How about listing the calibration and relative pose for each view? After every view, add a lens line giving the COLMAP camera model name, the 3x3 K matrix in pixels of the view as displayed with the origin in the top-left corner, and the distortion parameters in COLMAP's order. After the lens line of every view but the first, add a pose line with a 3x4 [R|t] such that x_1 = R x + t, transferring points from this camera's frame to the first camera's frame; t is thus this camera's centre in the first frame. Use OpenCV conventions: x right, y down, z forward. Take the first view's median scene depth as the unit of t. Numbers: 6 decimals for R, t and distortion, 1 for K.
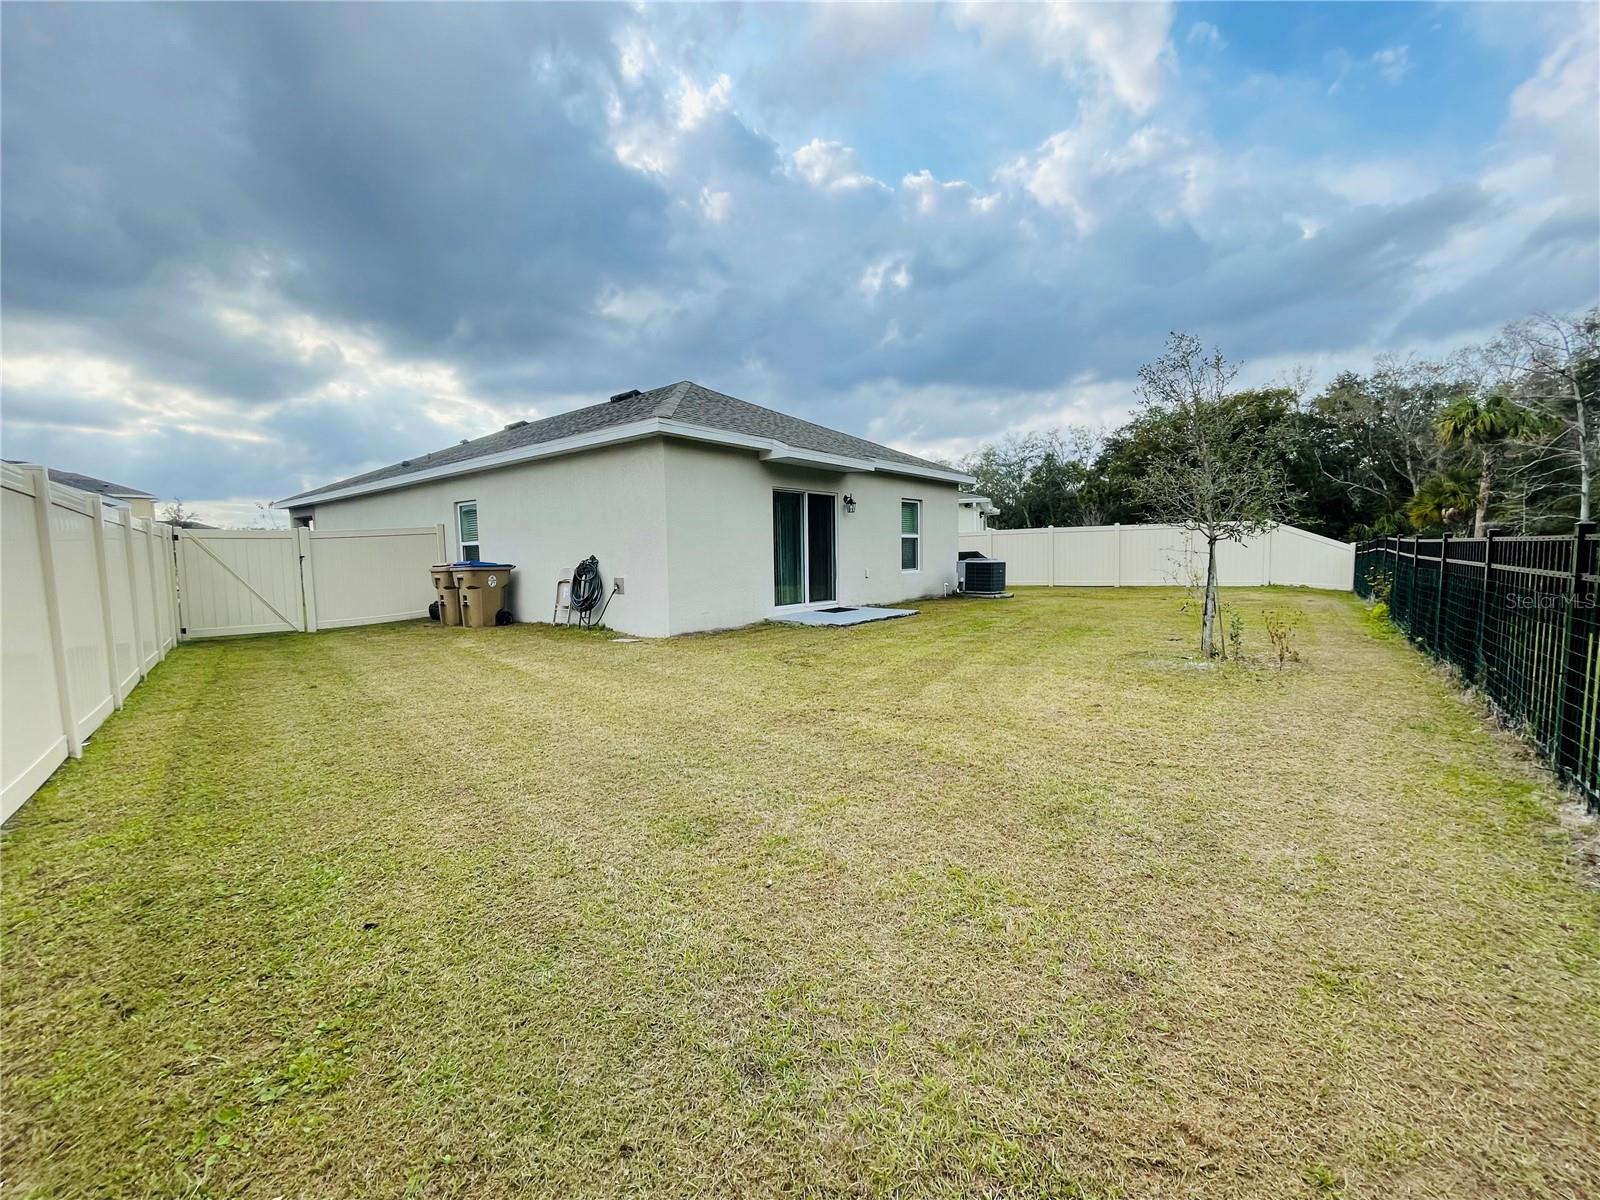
lens RADIAL K [[673.8, 0, 800.0], [0, 673.8, 600.0], [0, 0, 1]] dist [0.000194, 0.000164]
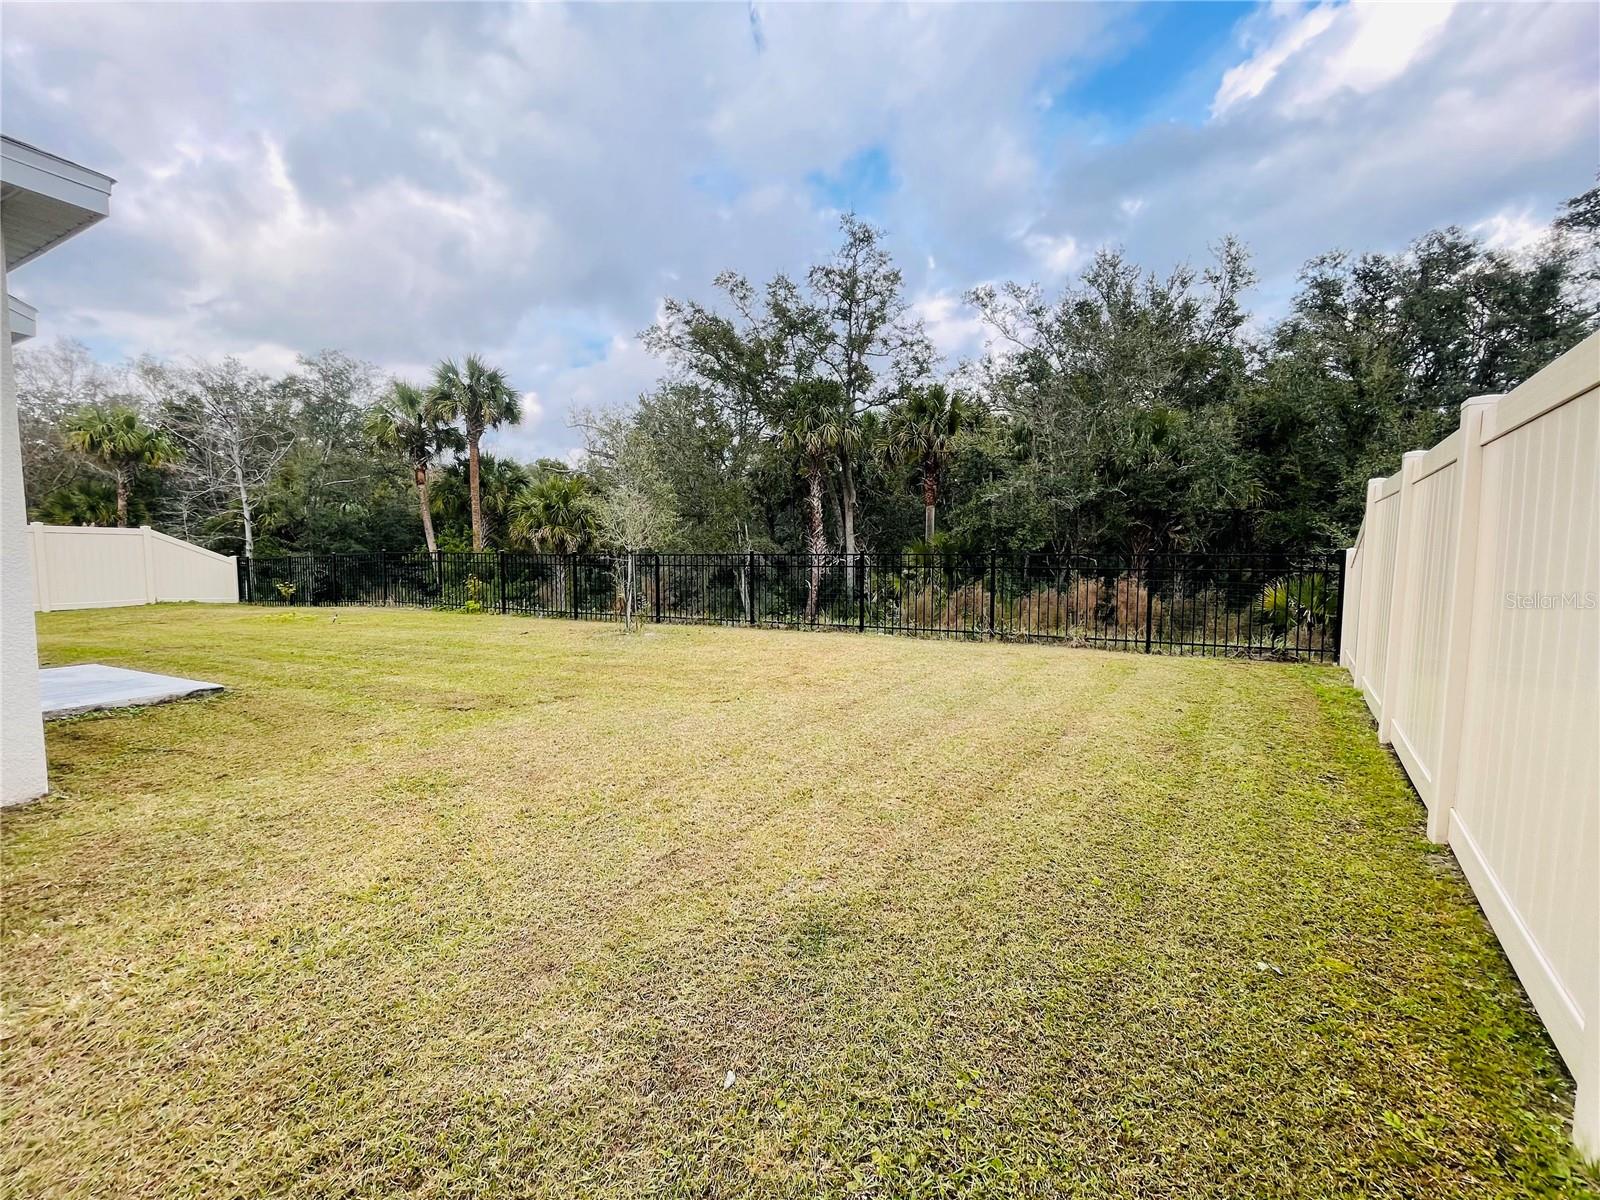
lens RADIAL K [[647.0, 0, 800.0], [0, 647.0, 600.0], [0, 0, 1]] dist [-0.002458, 0.000182]
pose [[-0.254983, -0.045501, 0.965874, -0.816451], [0.075973, 0.994861, 0.066923, -0.042144], [-0.963956, 0.090445, -0.250216, 1.019623]]
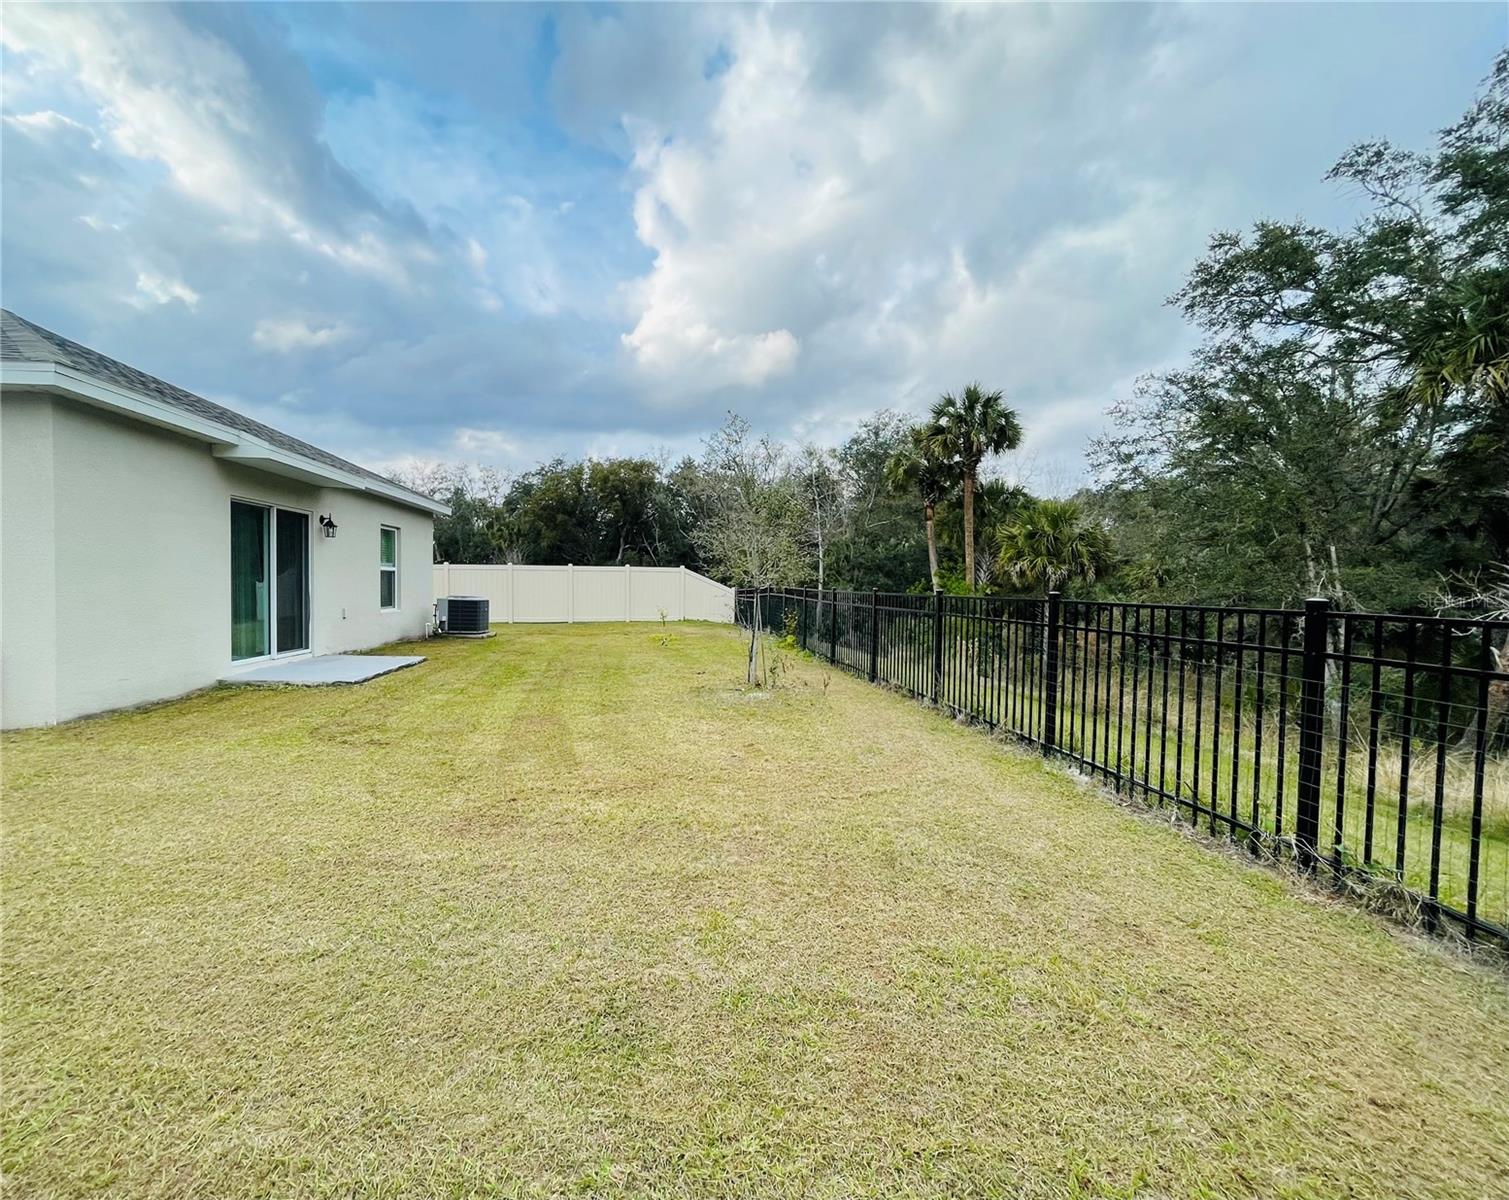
lens RADIAL K [[657.1, 0, 754.5], [0, 657.1, 600.0], [0, 0, 1]] dist [-0.001799, -0.000150]
pose [[0.707601, 0.011848, 0.706512, -0.117125], [0.023572, 0.998907, -0.040360, -0.012435], [-0.706218, 0.045212, 0.706549, 0.098035]]
